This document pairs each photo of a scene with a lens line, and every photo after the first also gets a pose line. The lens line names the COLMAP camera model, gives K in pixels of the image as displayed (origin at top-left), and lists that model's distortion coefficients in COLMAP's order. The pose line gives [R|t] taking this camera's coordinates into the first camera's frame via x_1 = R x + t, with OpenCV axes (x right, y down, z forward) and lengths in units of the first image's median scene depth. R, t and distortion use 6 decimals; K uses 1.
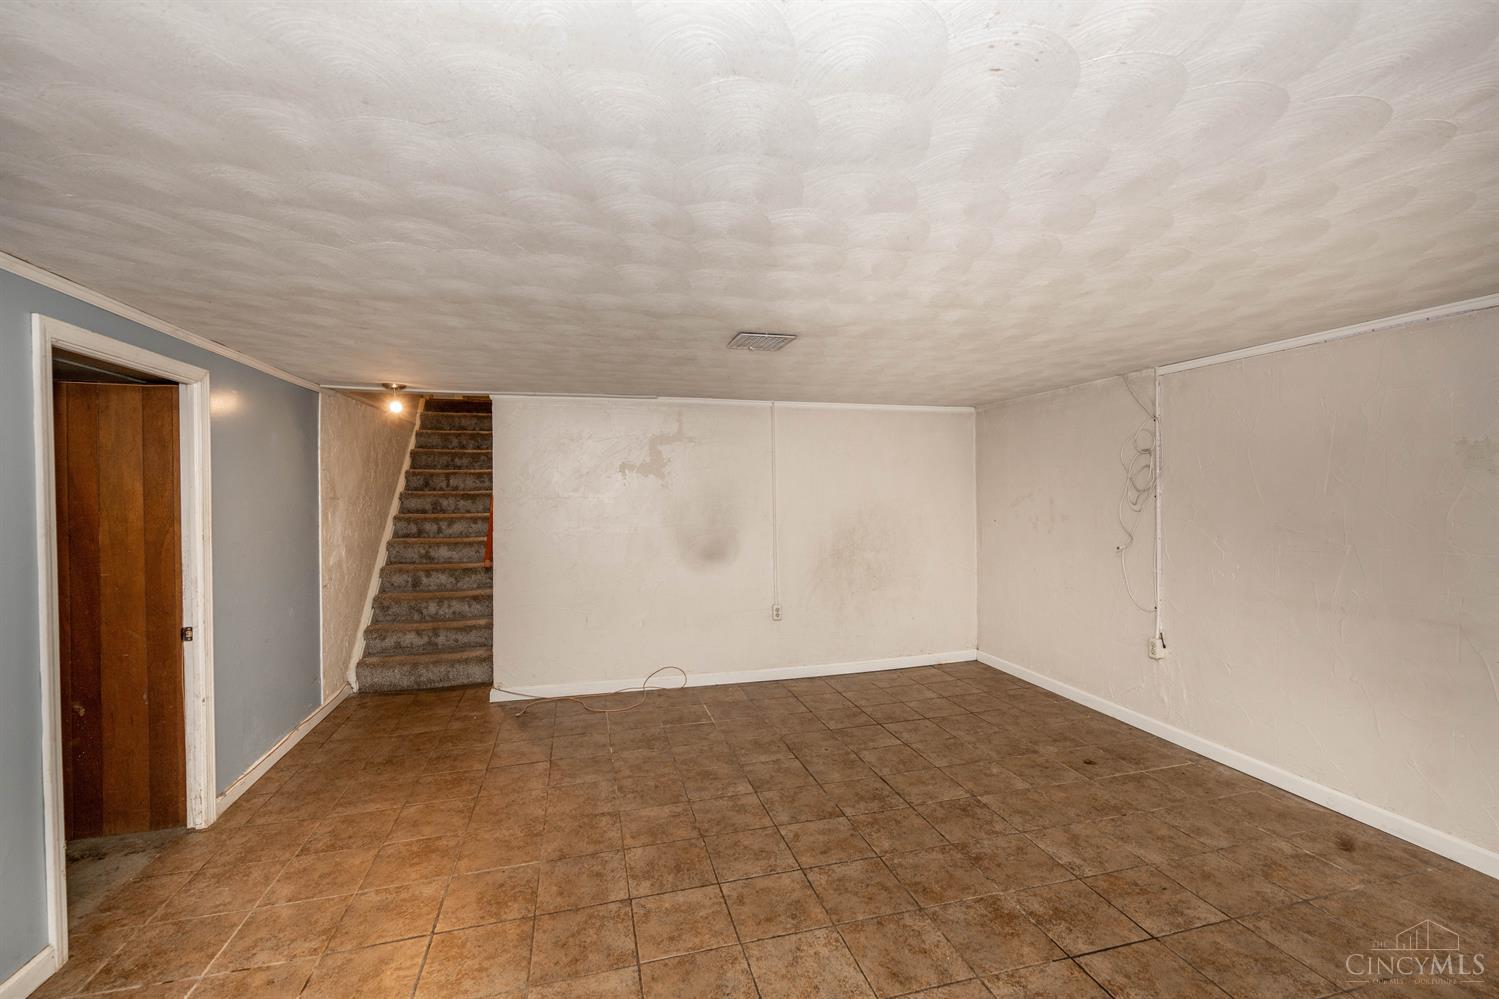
lens RADIAL K [[634.5, 0, 749.5], [0, 634.5, 499.5], [0, 0, 1]] dist [-0.001093, -0.000164]
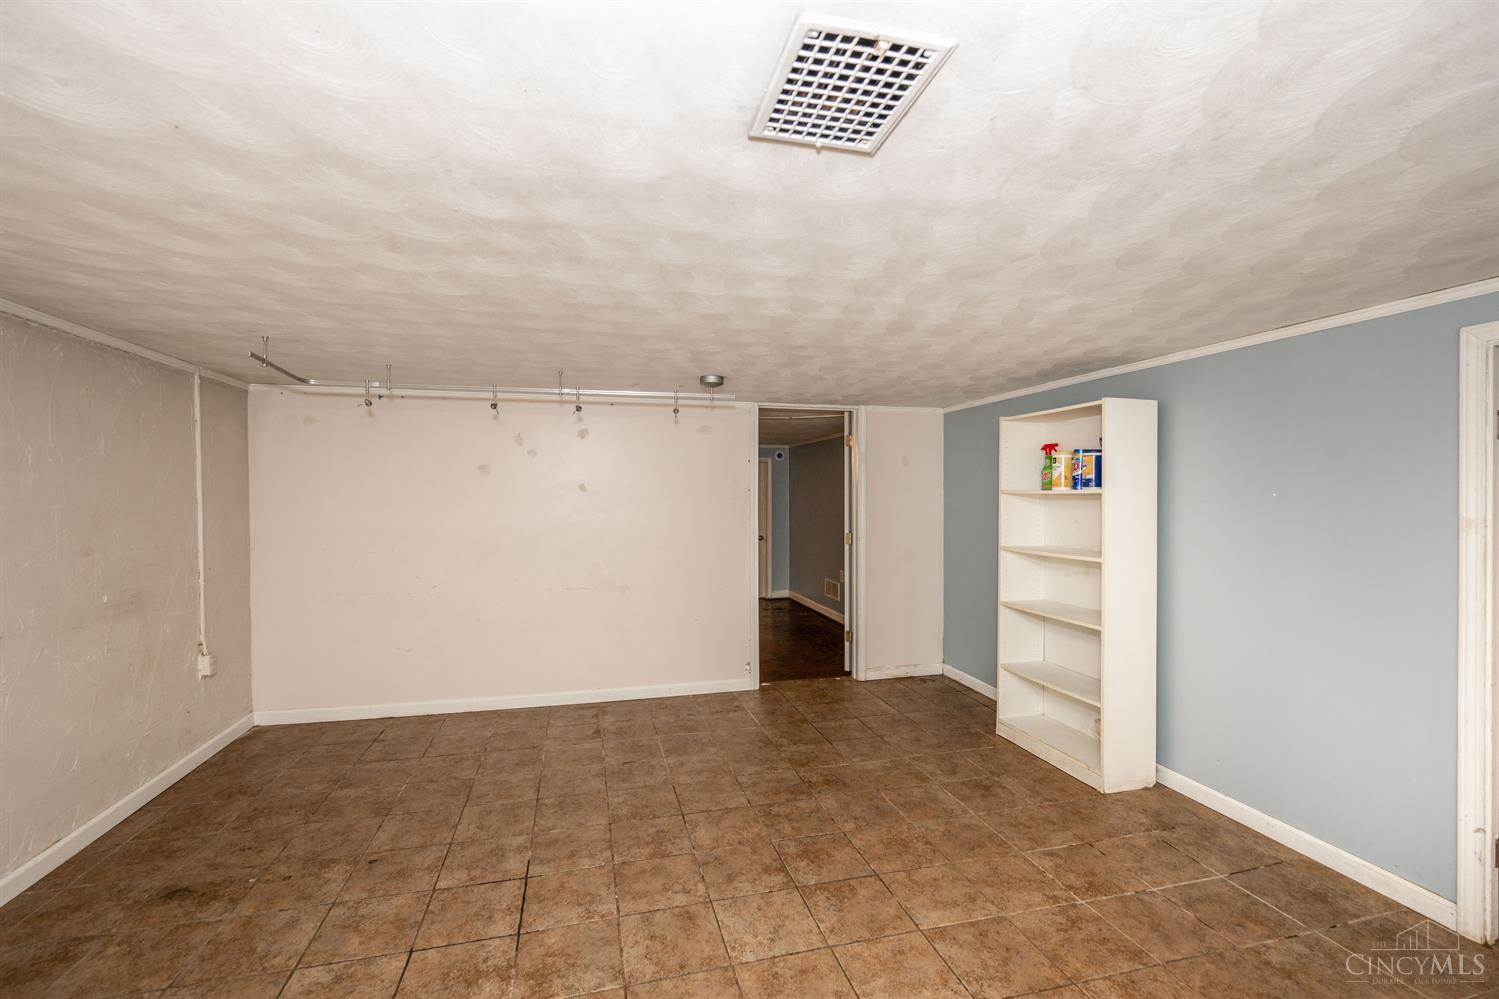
lens RADIAL K [[634.5, 0, 749.5], [0, 634.5, 499.5], [0, 0, 1]] dist [-0.001093, -0.000164]
pose [[-0.999954, 0.009305, 0.002160, 0.102976], [0.009344, 0.999782, 0.018672, -0.025875], [-0.001985, 0.018691, -0.999823, 1.965967]]
